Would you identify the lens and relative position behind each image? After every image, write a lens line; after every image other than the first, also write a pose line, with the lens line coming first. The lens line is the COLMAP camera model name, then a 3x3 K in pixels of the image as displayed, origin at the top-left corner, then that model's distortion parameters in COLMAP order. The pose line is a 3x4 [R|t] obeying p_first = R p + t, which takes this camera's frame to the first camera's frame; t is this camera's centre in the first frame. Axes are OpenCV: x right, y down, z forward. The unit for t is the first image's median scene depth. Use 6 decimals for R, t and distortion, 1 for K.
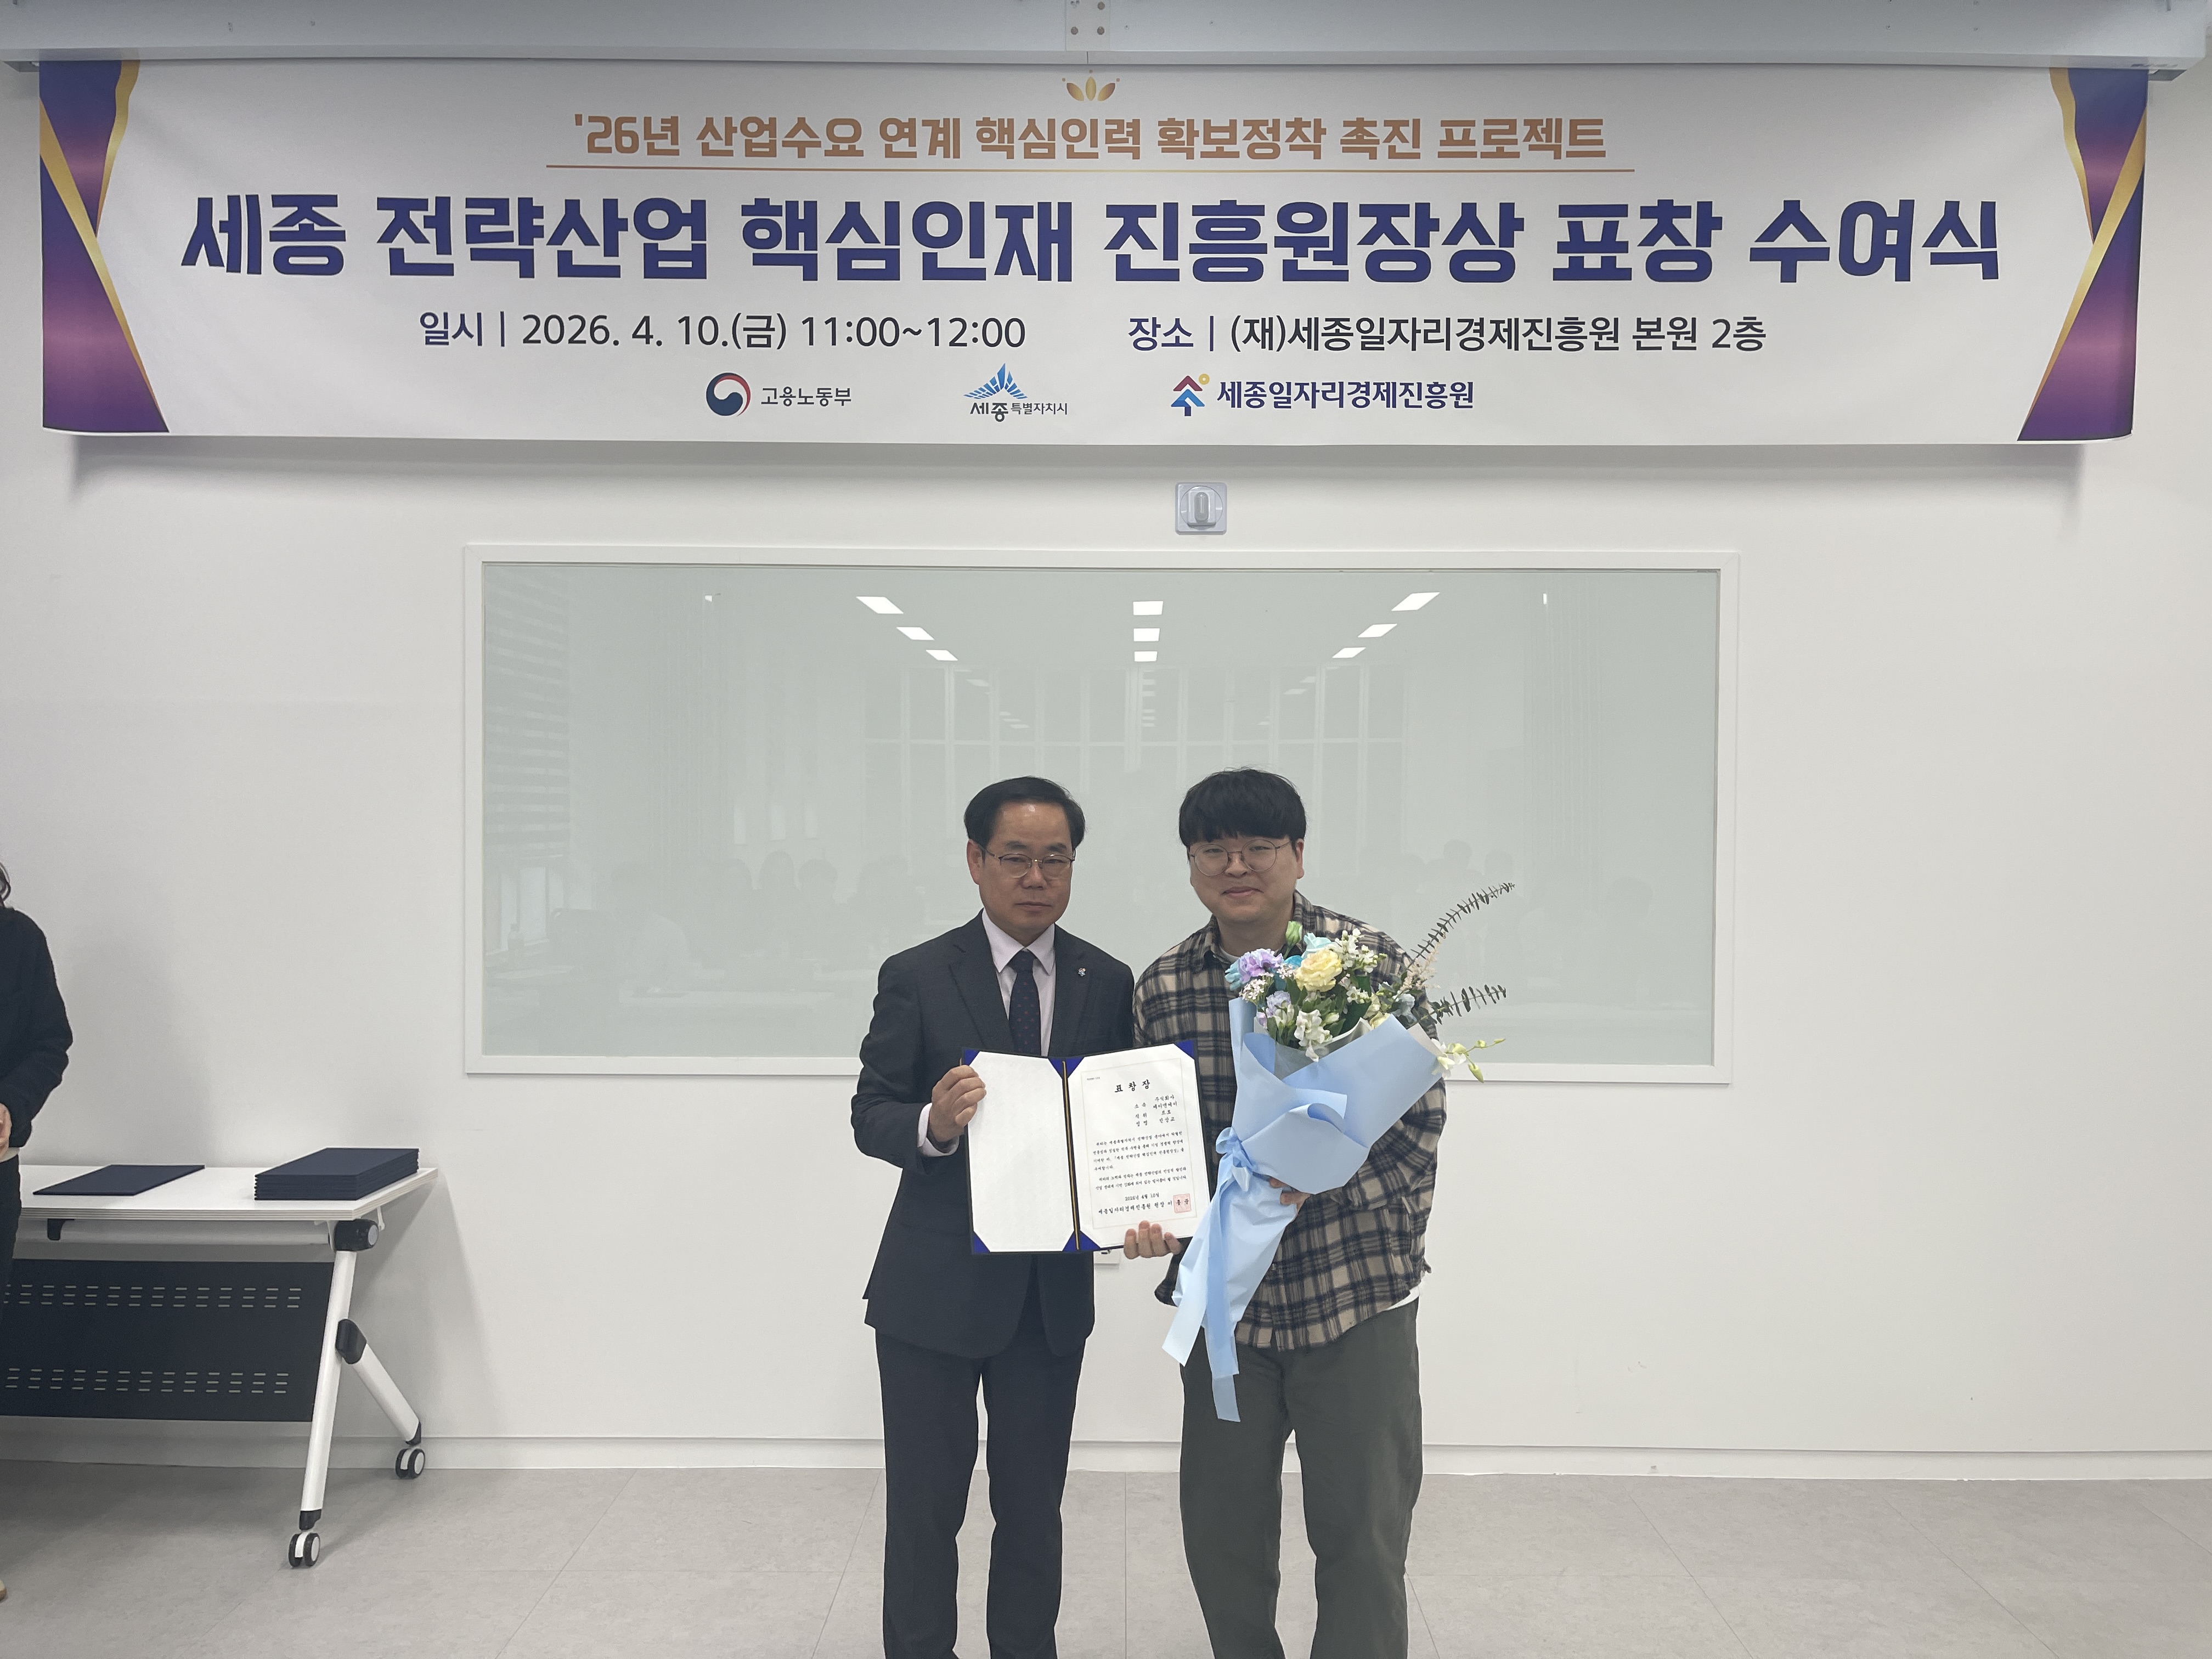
lens RADIAL K [[1676.4, 0, 1119.7], [0, 1676.4, 829.9], [0, 0, 1]] dist [0.050796, -0.060480]
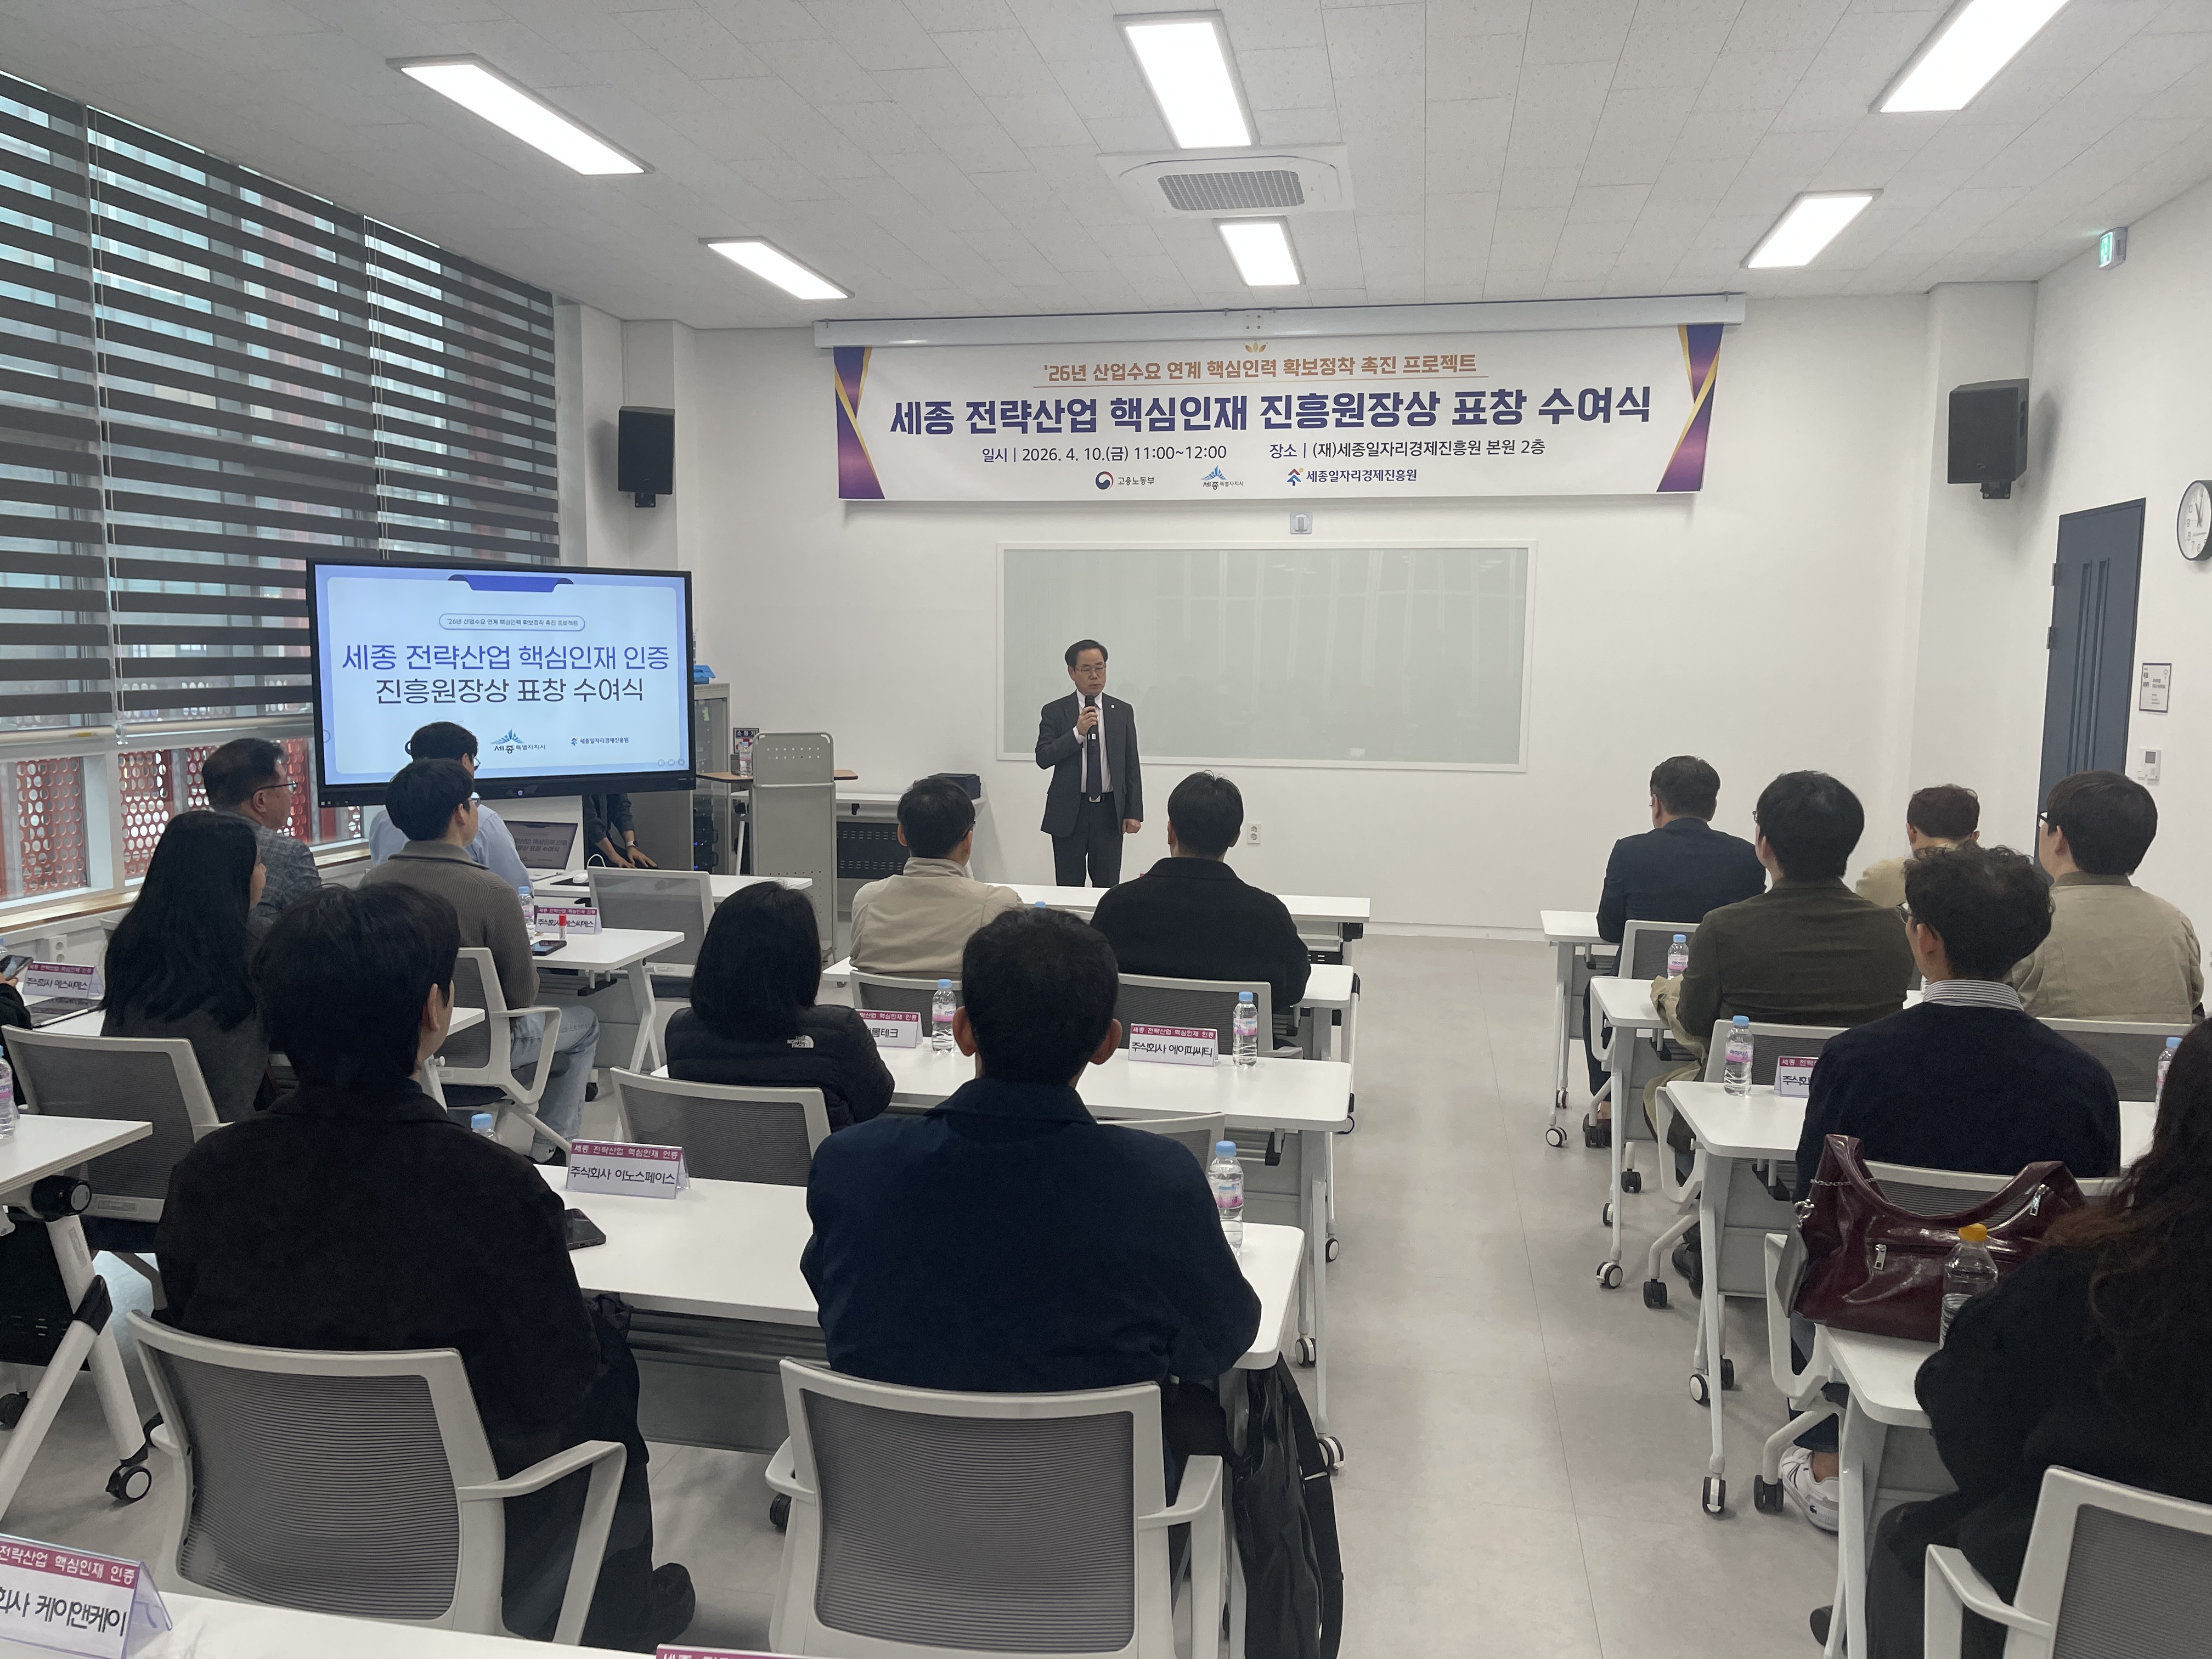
lens RADIAL K [[1676.4, 0, 1088.4], [0, 1676.4, 839.2], [0, 0, 1]] dist [0.050796, -0.060480]
pose [[0.981970, 0.025061, -0.187369, 0.213441], [-0.005838, 0.994721, 0.102447, 0.009303], [0.188948, -0.099506, 0.976933, -1.431987]]
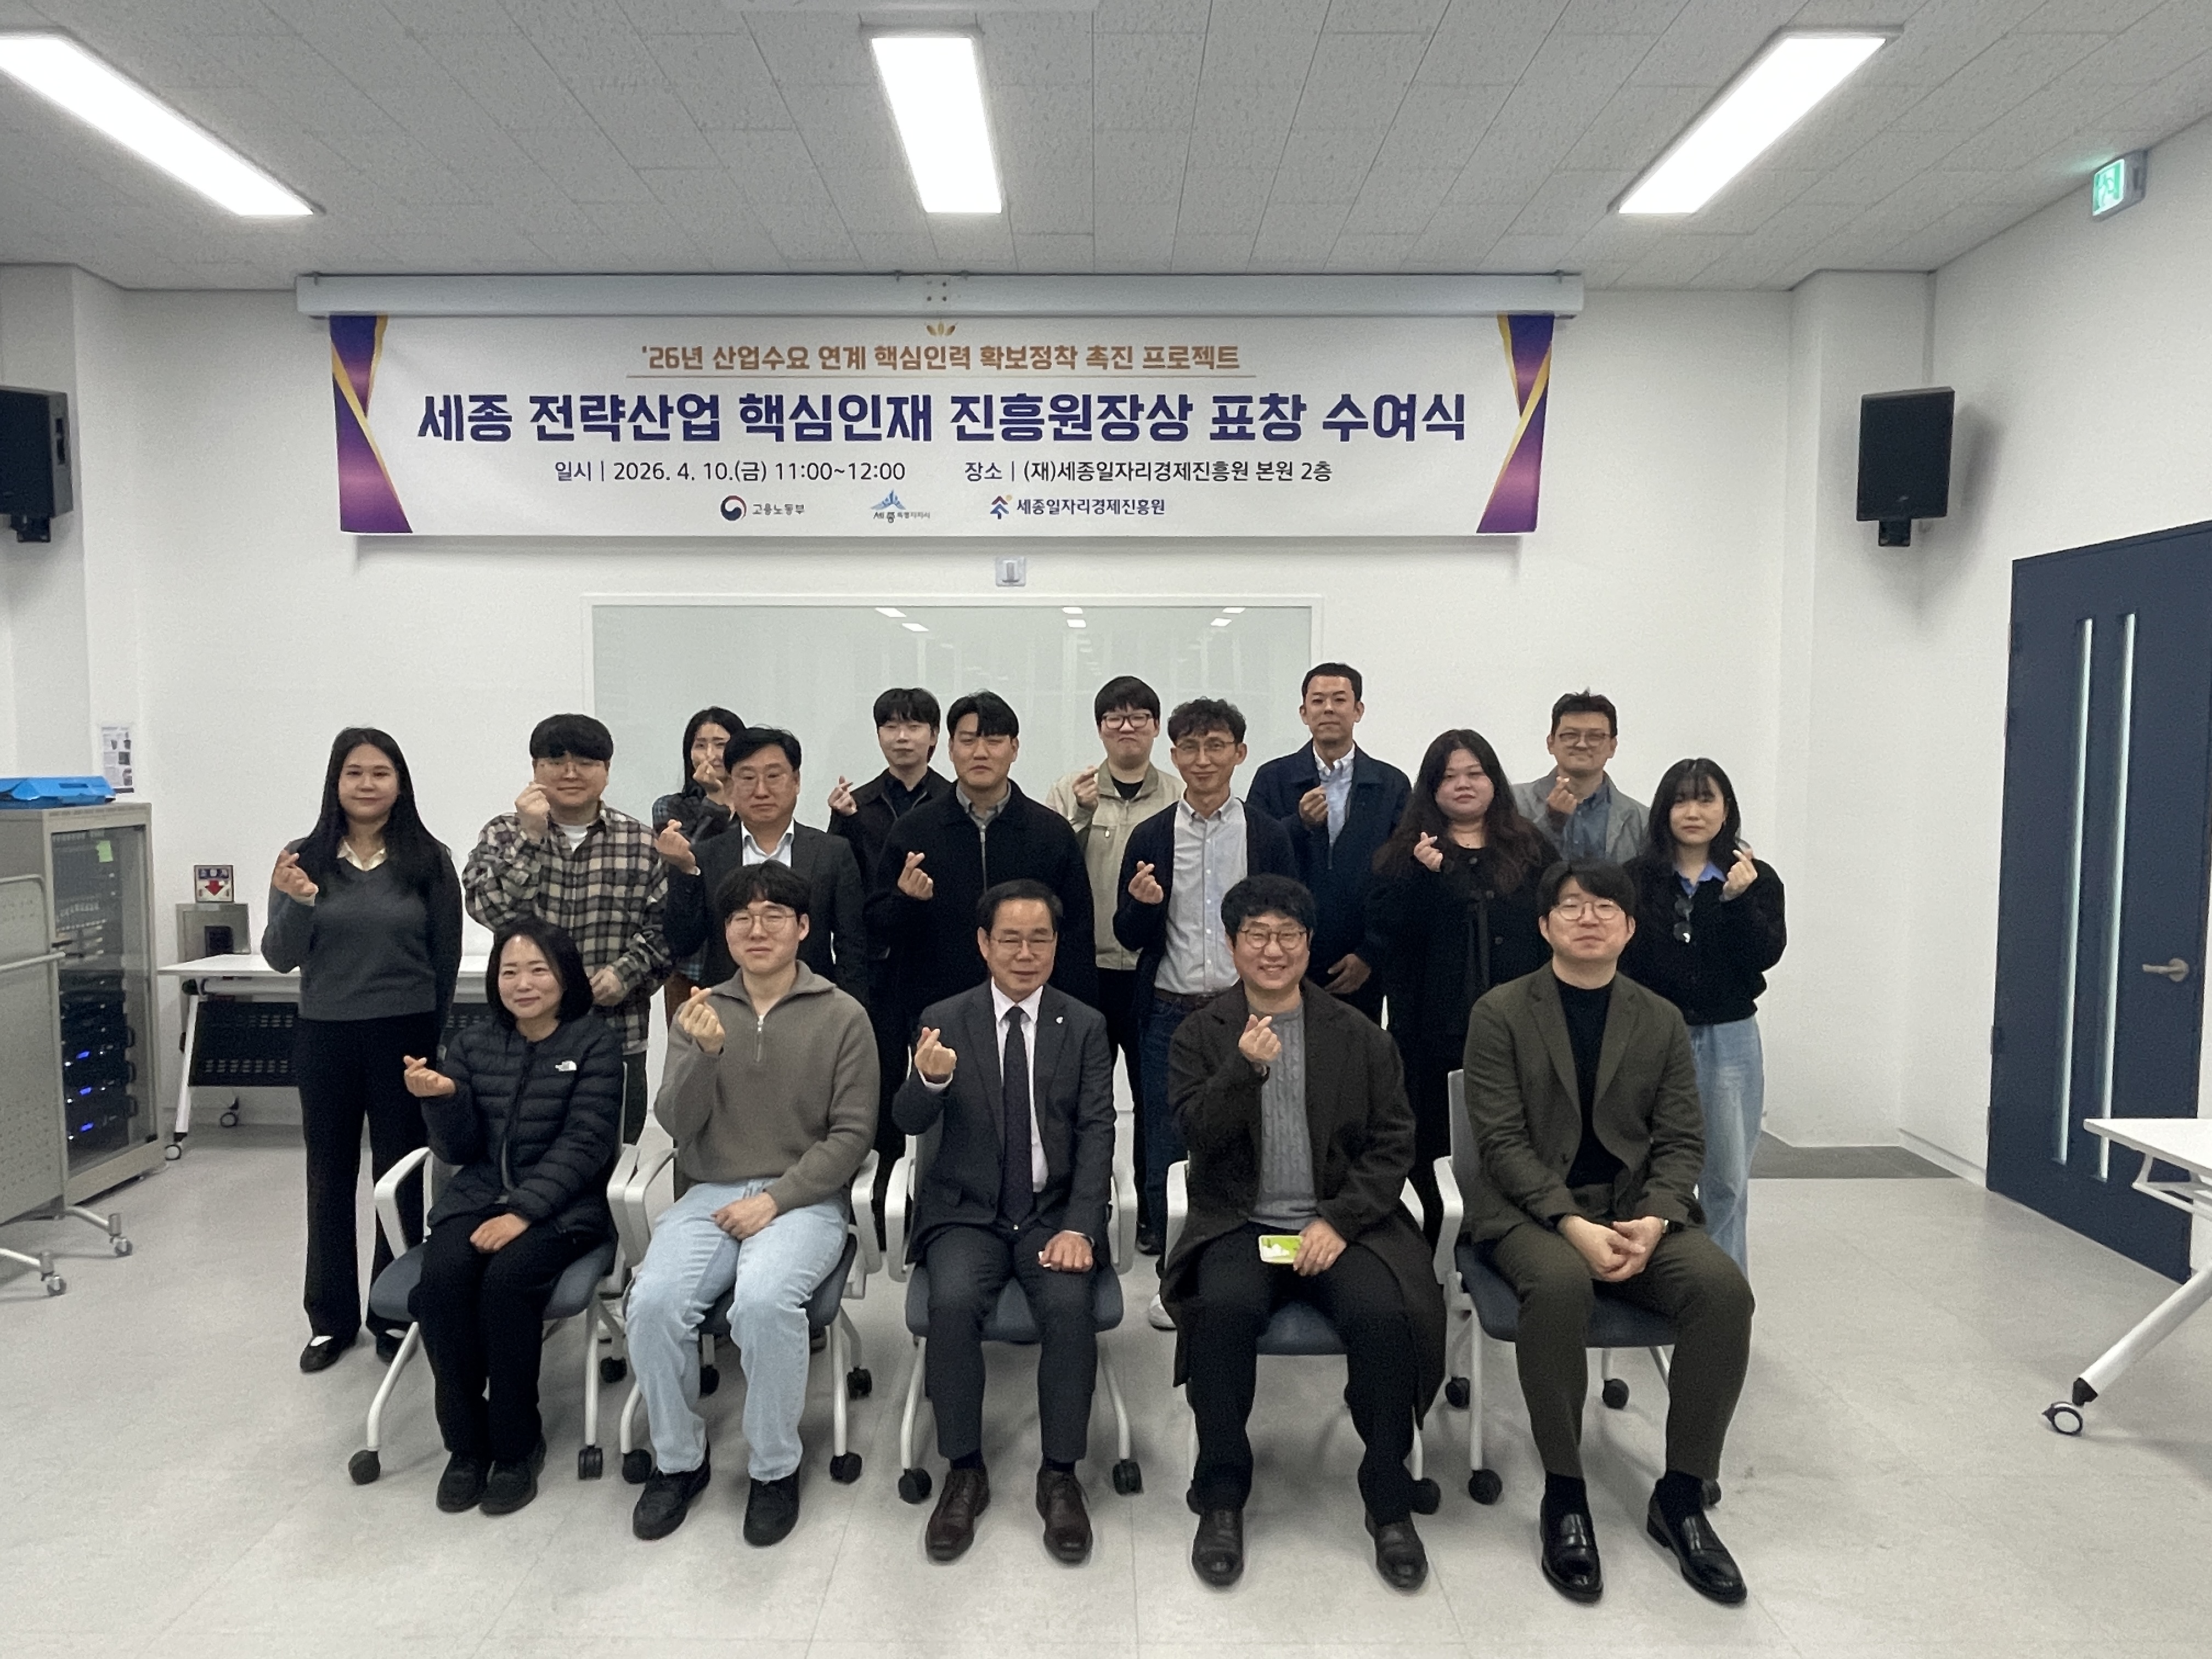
lens RADIAL K [[1424.7, 0, 1095.7], [0, 1424.7, 839.2], [0, 0, 1]] dist [-0.000285, -0.012615]
pose [[0.999988, -0.004884, 0.001038, 0.136248], [0.004817, 0.998374, 0.056791, -0.000964], [-0.001313, -0.056785, 0.998386, -0.478139]]
